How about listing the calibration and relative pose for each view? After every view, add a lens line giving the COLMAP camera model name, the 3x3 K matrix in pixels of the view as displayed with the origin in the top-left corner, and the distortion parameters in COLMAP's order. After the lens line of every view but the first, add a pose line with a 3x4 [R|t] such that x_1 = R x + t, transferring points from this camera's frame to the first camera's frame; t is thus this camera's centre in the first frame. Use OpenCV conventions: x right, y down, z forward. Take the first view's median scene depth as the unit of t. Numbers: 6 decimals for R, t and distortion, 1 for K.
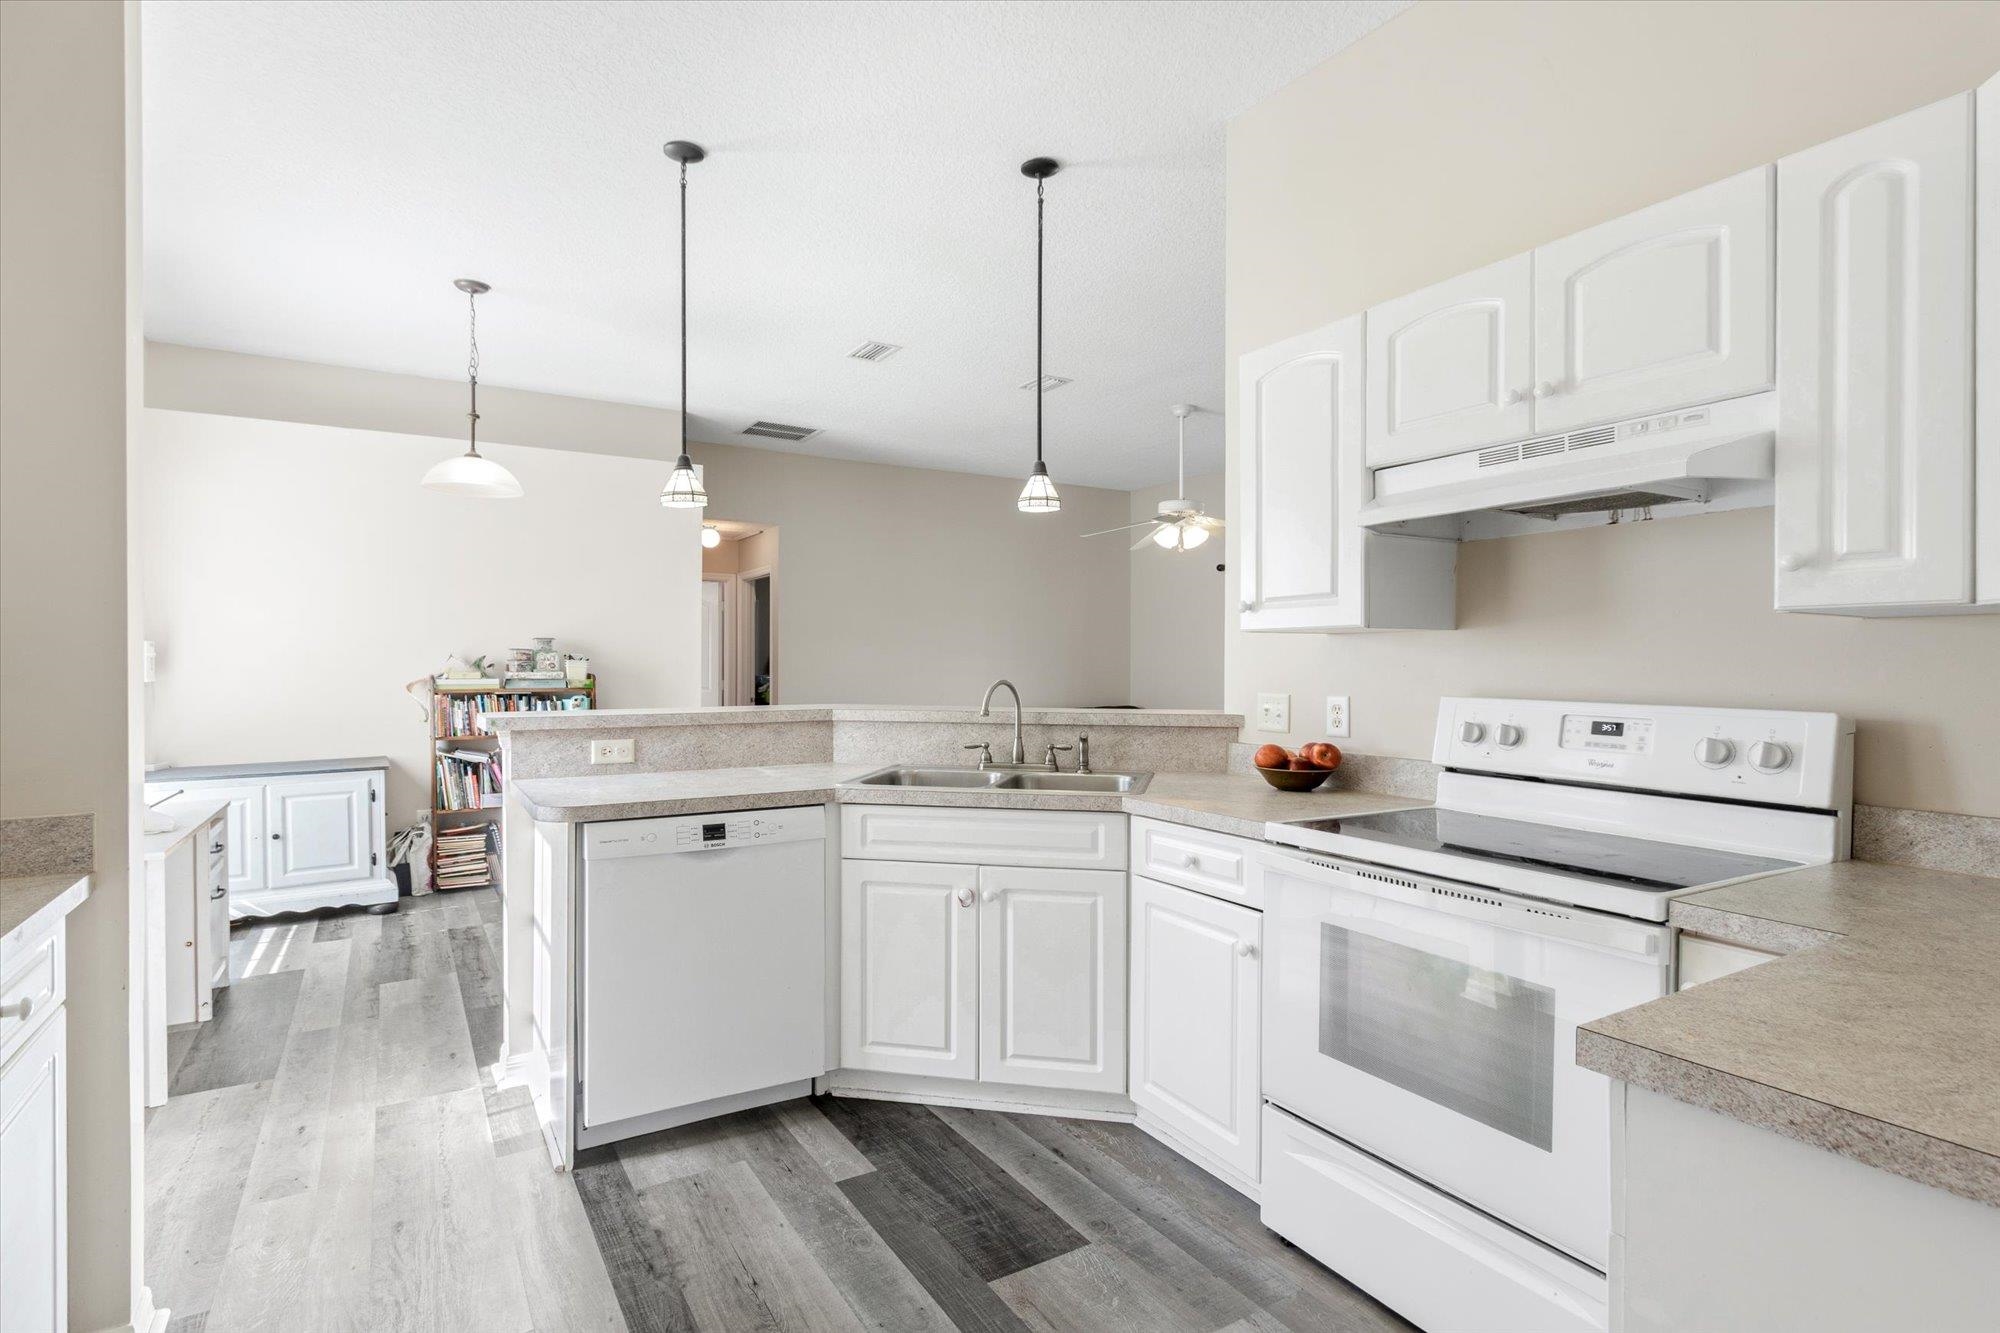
lens RADIAL K [[914.4, 0, 959.5], [0, 914.4, 669.1], [0, 0, 1]] dist [0.000618, -0.000162]
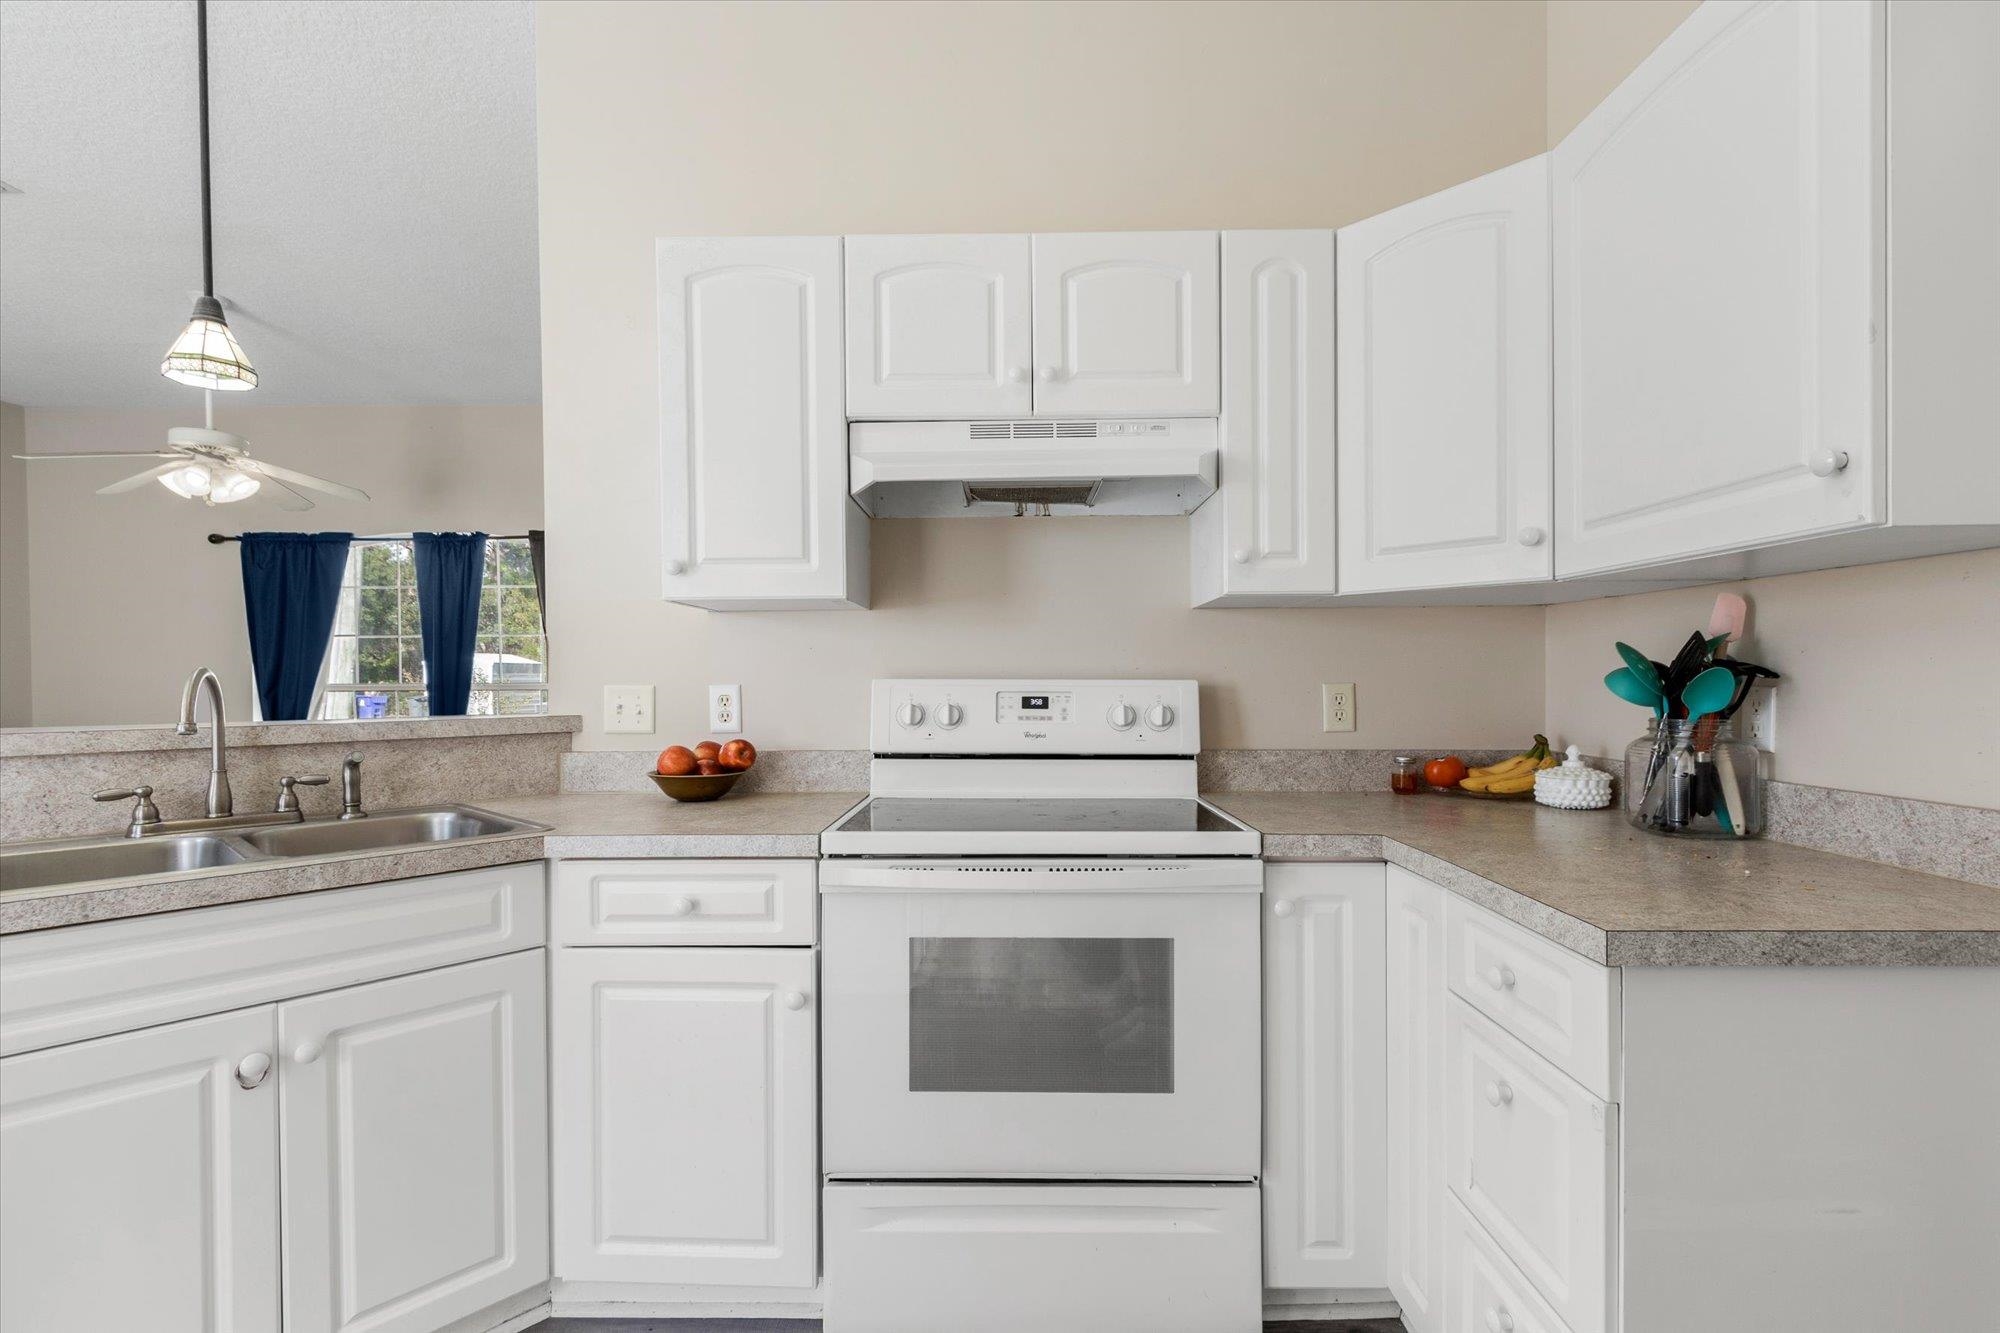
lens RADIAL K [[983.1, 0, 975.3], [0, 983.1, 685.1], [0, 0, 1]] dist [0.003616, 0.000221]
pose [[0.535495, -0.014069, 0.844421, -0.265858], [0.011023, 0.999892, 0.009669, 0.026762], [-0.844466, 0.004131, 0.535593, 0.360627]]
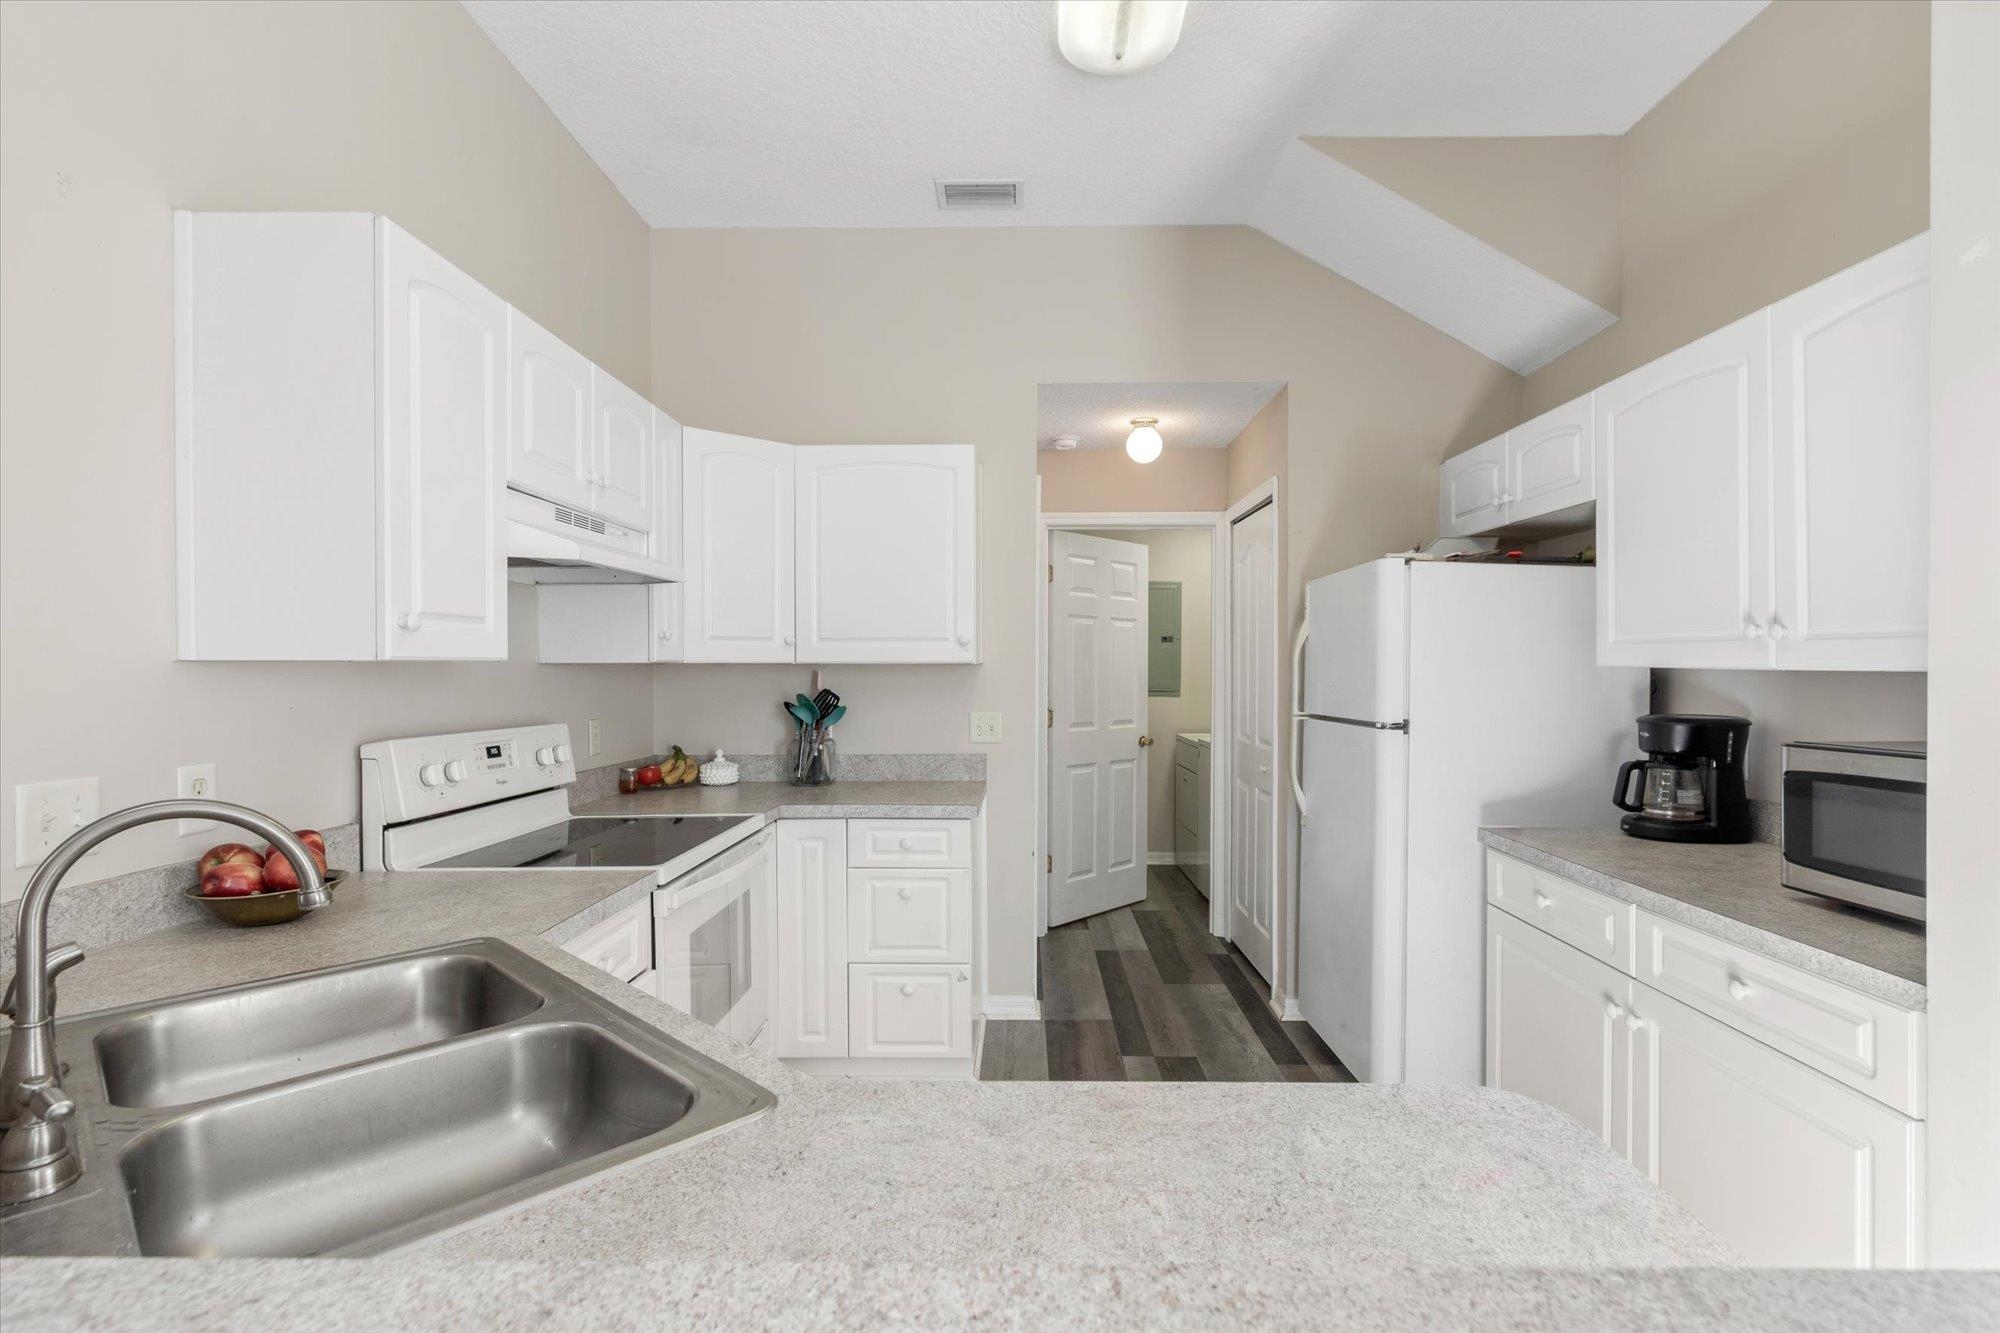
lens RADIAL K [[1002.3, 0, 1017.6], [0, 1002.3, 673.3], [0, 0, 1]] dist [0.006961, 0.000845]
pose [[-0.841577, -0.007116, 0.540090, -0.459456], [0.000040, 0.999912, 0.013237, -0.043830], [-0.540137, 0.011161, -0.841503, 1.432588]]
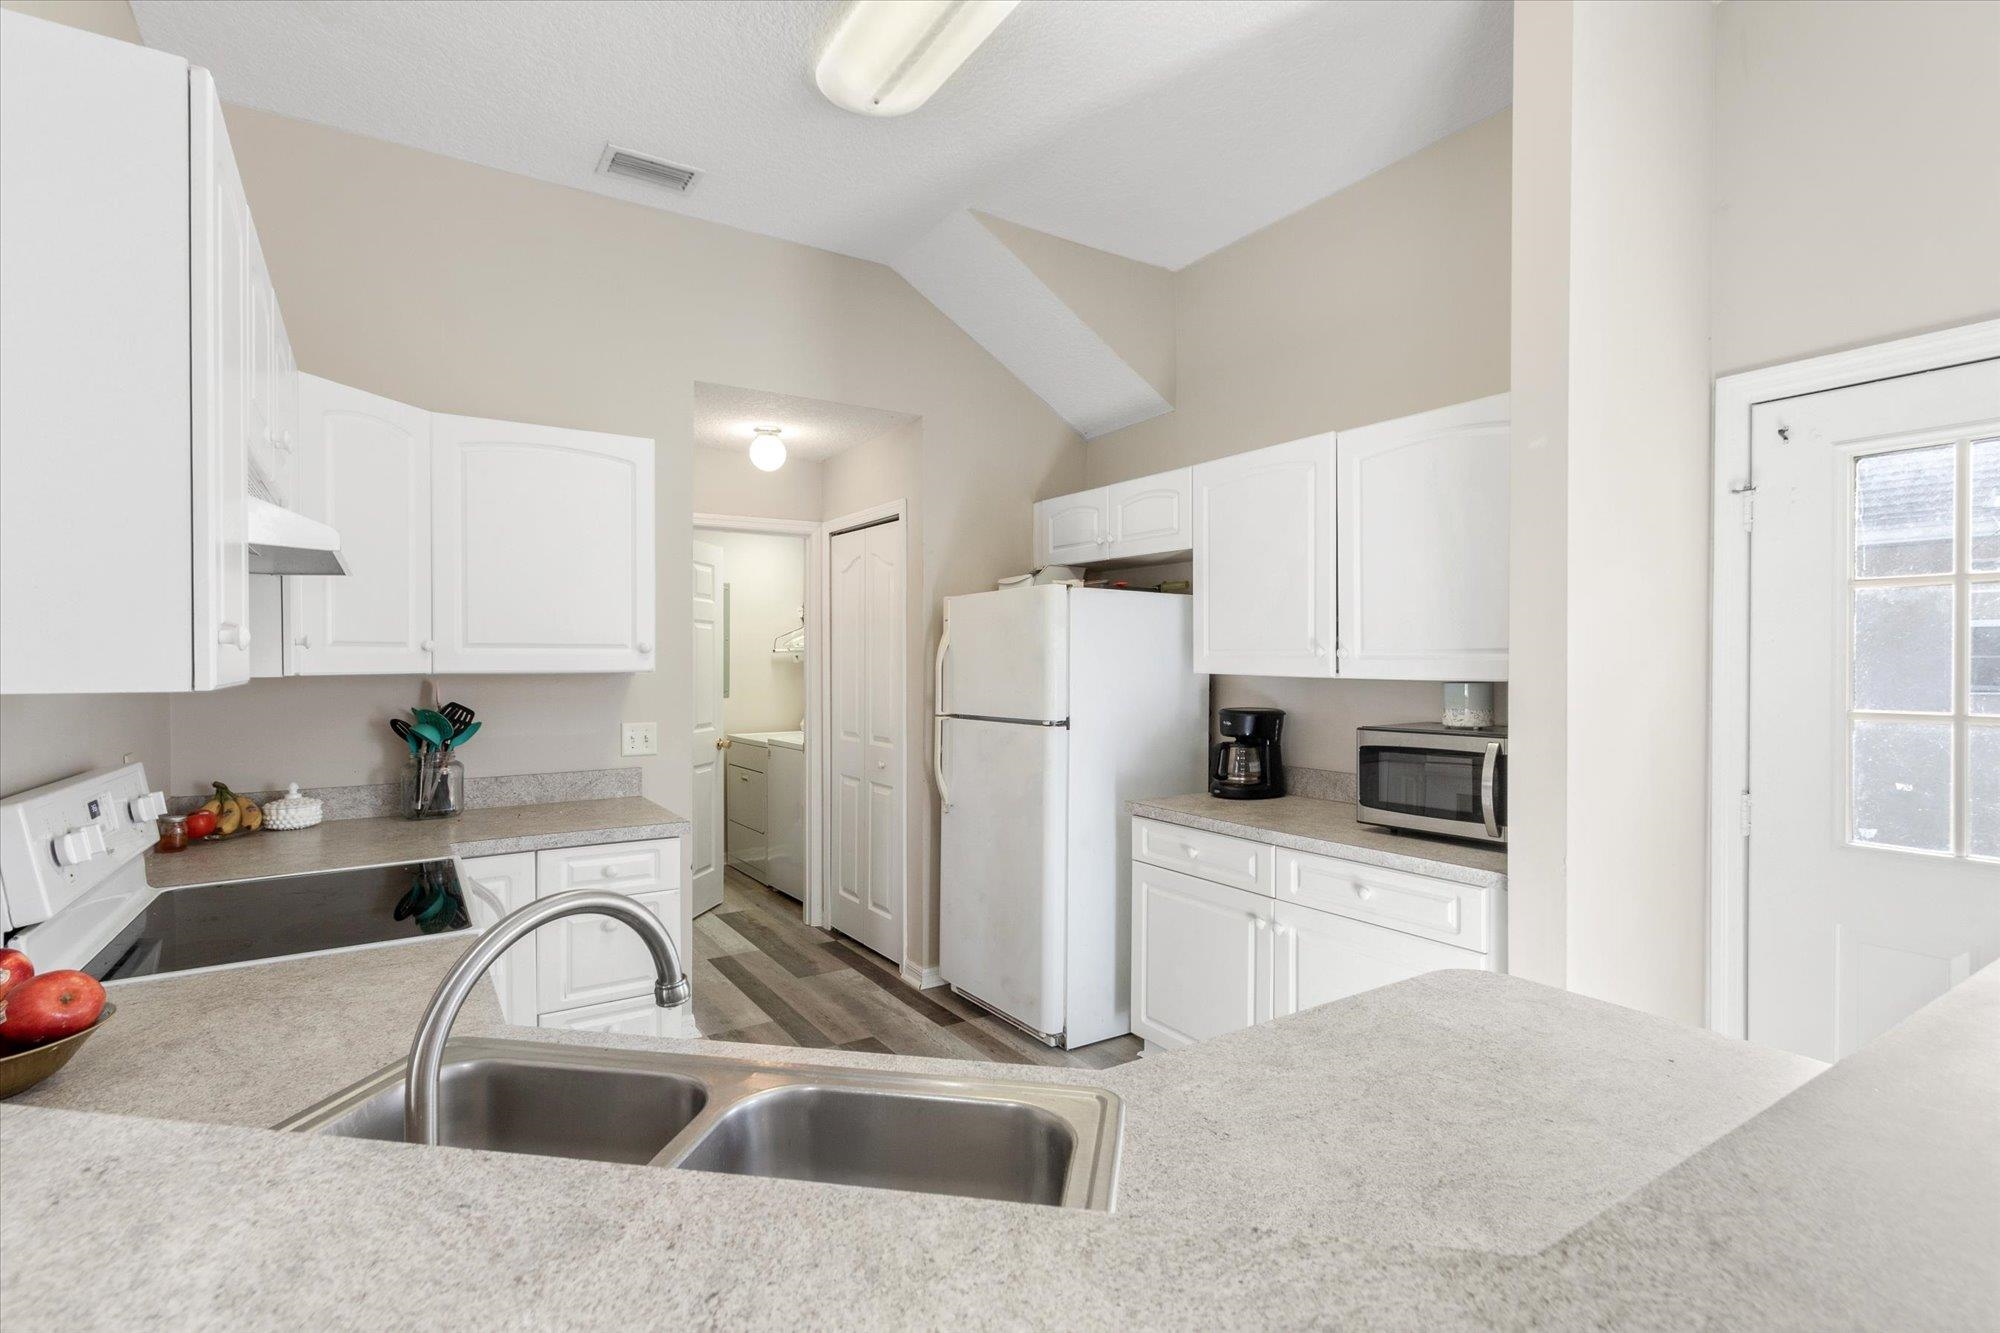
lens RADIAL K [[967.6, 0, 1041.7], [0, 967.6, 671.8], [0, 0, 1]] dist [0.010579, 0.000287]
pose [[-0.999381, -0.003536, -0.034998, -0.094573], [-0.004138, 0.999844, 0.017144, -0.064317], [0.034932, 0.017278, -0.999240, 1.587478]]
